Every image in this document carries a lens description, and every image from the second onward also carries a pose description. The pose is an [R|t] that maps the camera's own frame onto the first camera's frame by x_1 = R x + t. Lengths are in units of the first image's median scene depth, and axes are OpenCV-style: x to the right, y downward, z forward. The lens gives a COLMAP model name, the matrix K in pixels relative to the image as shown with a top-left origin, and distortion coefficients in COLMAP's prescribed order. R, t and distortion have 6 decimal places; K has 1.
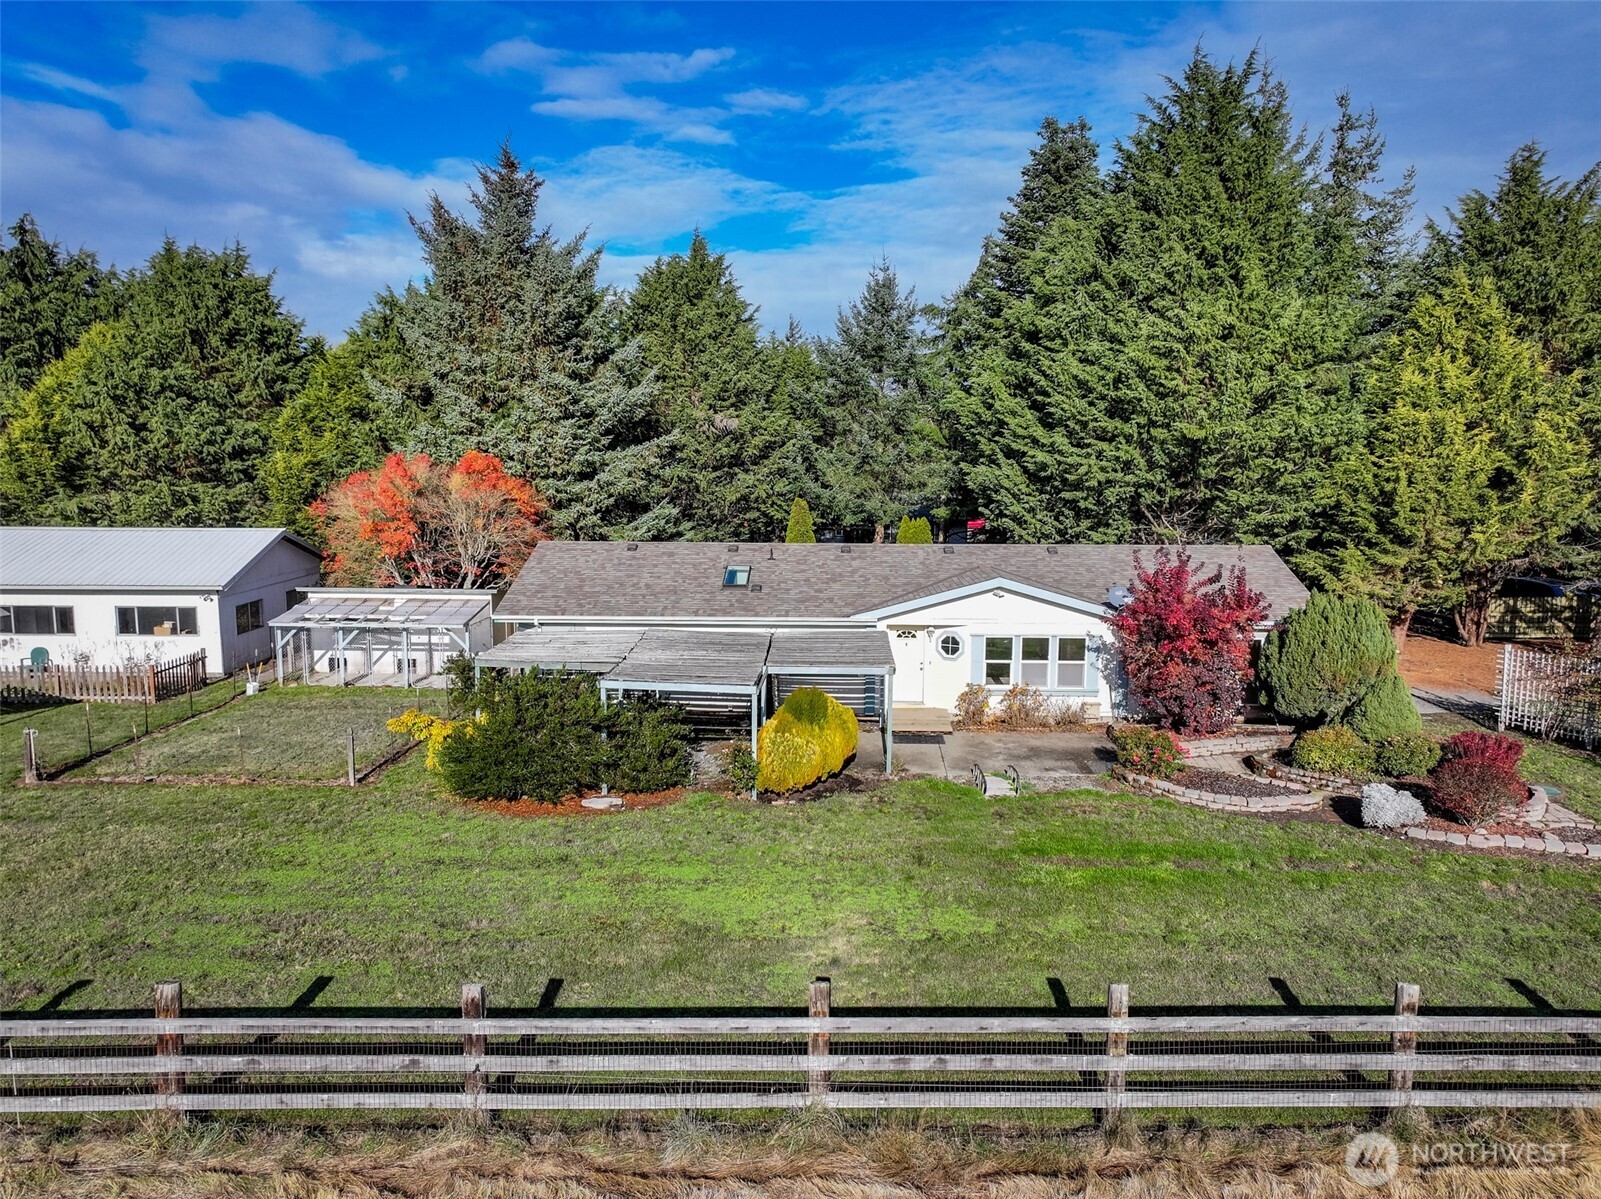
lens RADIAL K [[1131.7, 0, 802.9], [0, 1131.7, 600.7], [0, 0, 1]] dist [0.006227, 0.008332]
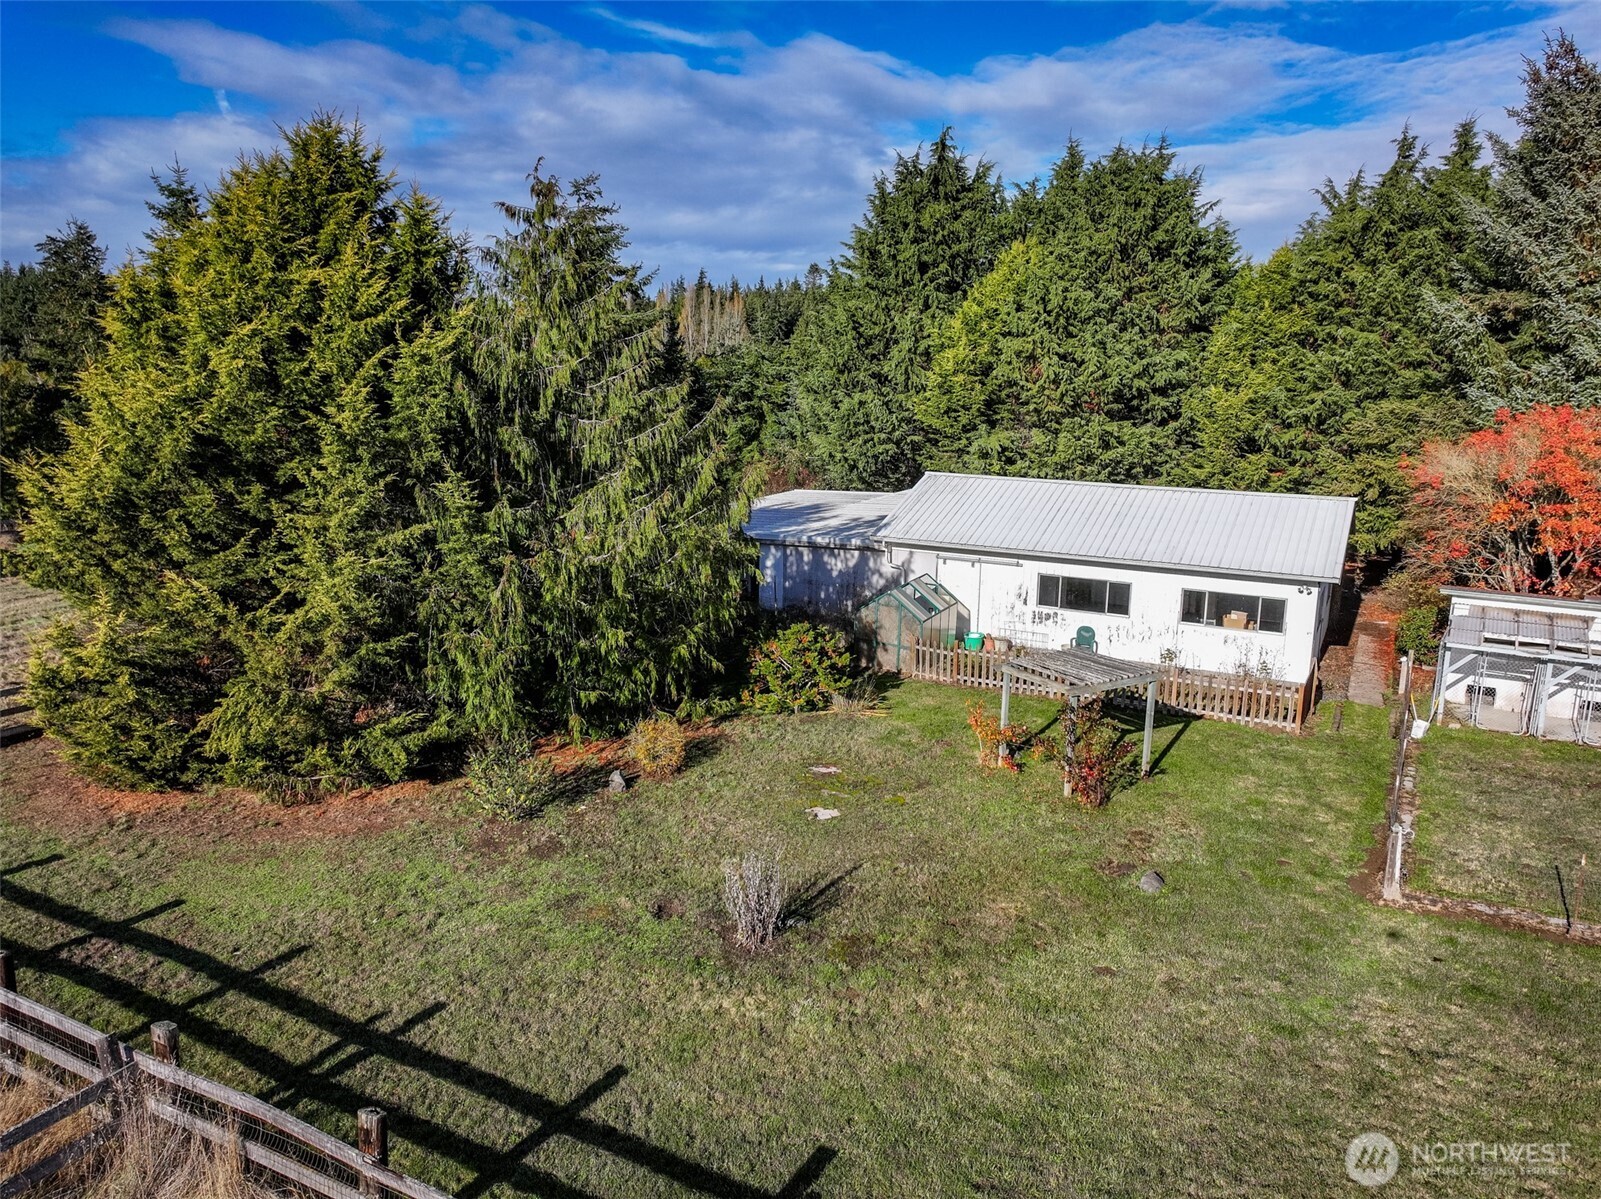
lens RADIAL K [[1131.7, 0, 792.0], [0, 1131.7, 595.5], [0, 0, 1]] dist [0.006227, 0.008332]
pose [[0.876184, 0.103483, -0.470736, -0.335074], [-0.068222, 0.993473, 0.091416, -0.033089], [0.477123, -0.047983, 0.877525, 0.100839]]
